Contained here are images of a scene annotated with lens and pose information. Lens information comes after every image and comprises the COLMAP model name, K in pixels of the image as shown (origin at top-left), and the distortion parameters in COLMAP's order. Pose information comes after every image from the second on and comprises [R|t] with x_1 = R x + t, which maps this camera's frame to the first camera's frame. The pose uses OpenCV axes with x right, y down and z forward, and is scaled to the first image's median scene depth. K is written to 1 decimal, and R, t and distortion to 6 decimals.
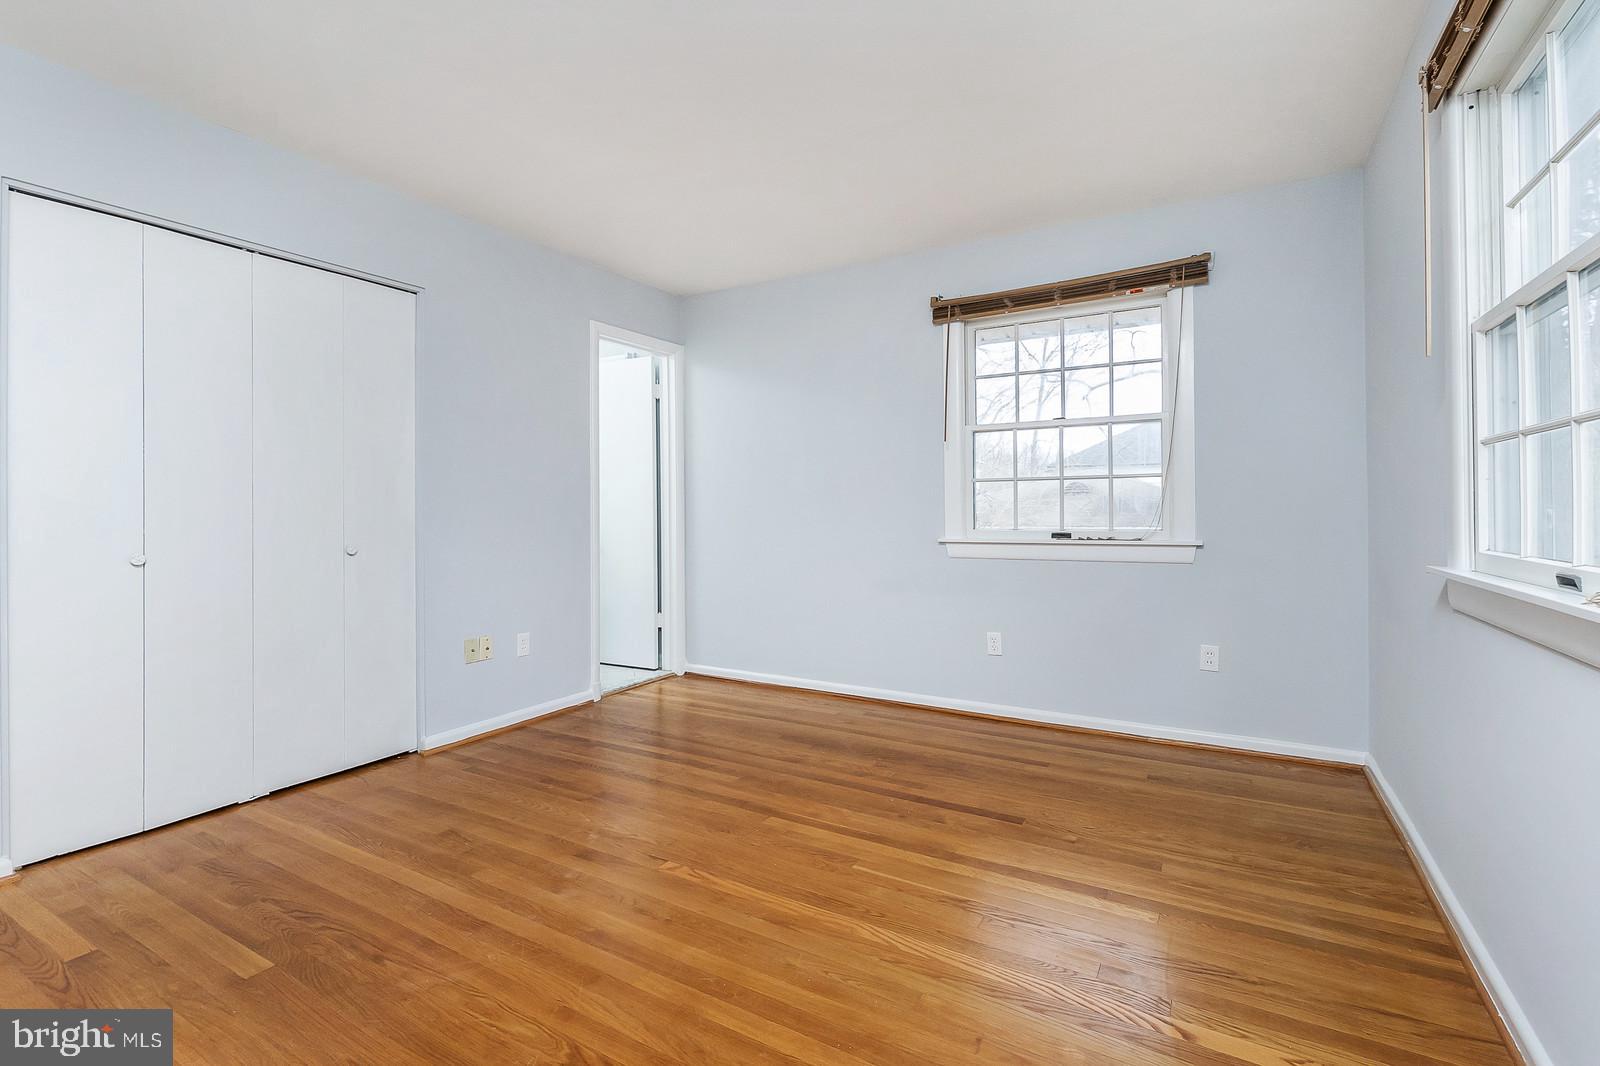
lens RADIAL K [[686.1, 0, 803.0], [0, 686.1, 511.2], [0, 0, 1]] dist [-0.002950, -0.000249]
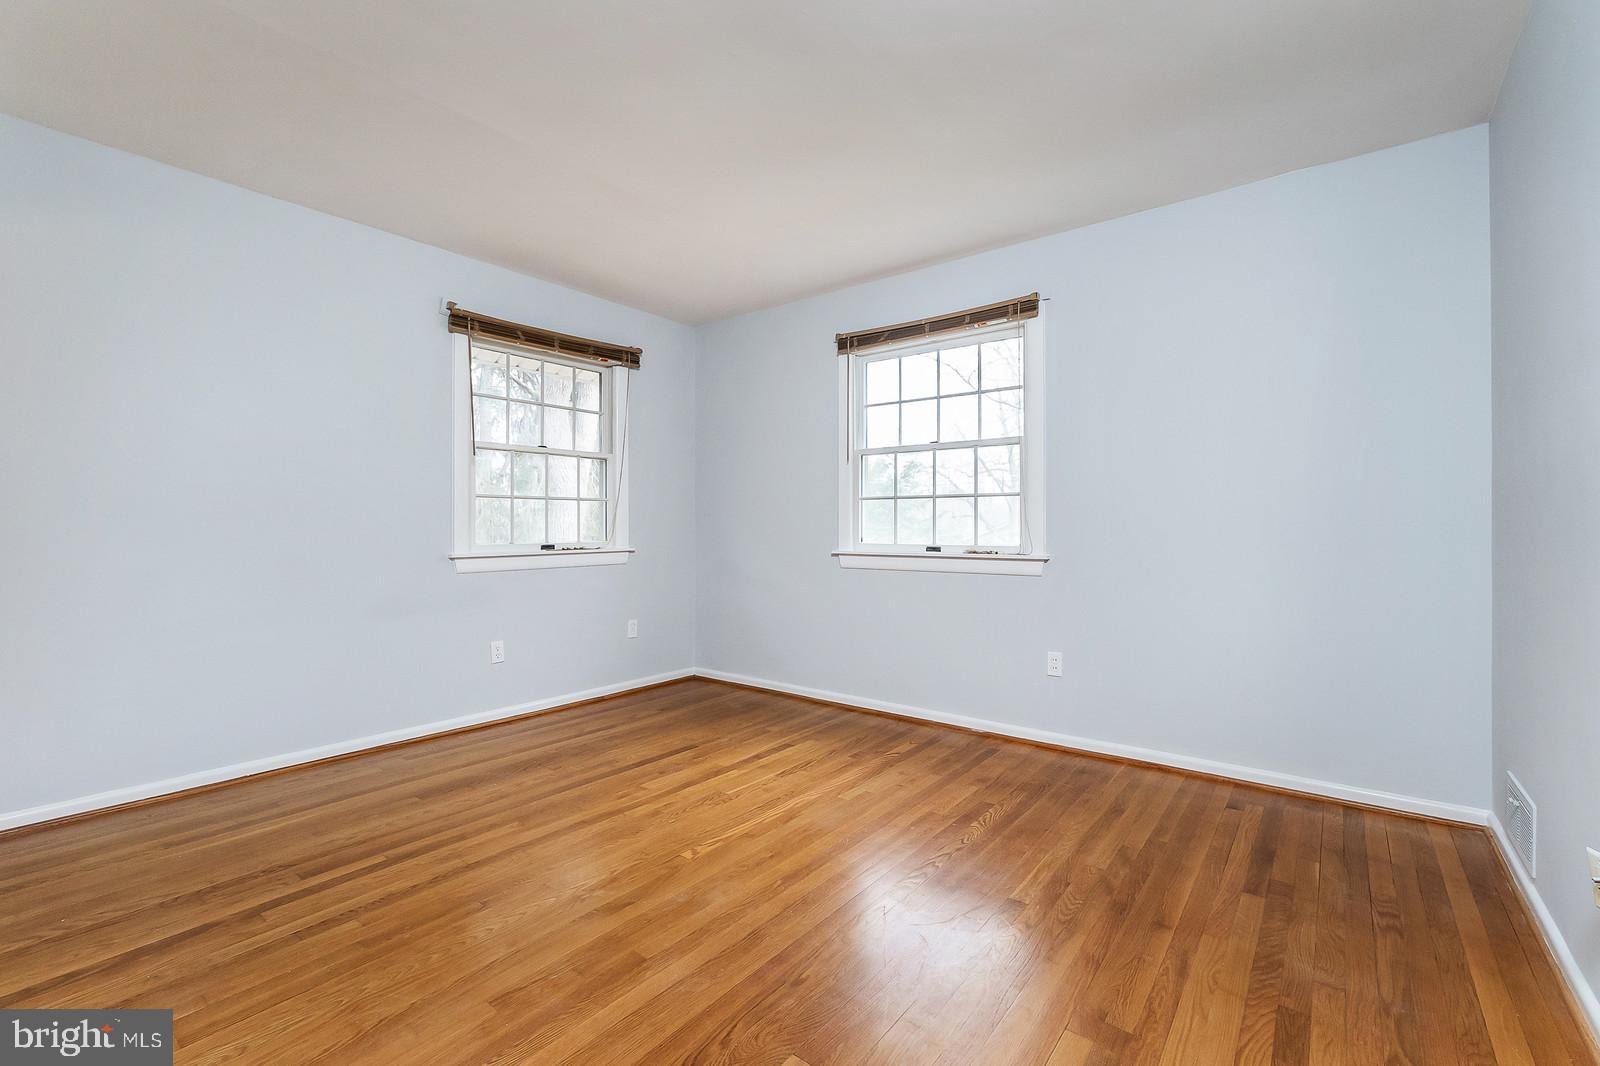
lens RADIAL K [[698.5, 0, 800.0], [0, 698.5, 533.0], [0, 0, 1]] dist [0.000251, 0.000063]
pose [[0.156705, -0.004499, 0.987635, -0.937826], [-0.001701, 0.999987, 0.004825, 0.006011], [-0.987644, -0.002436, 0.156695, 0.494306]]
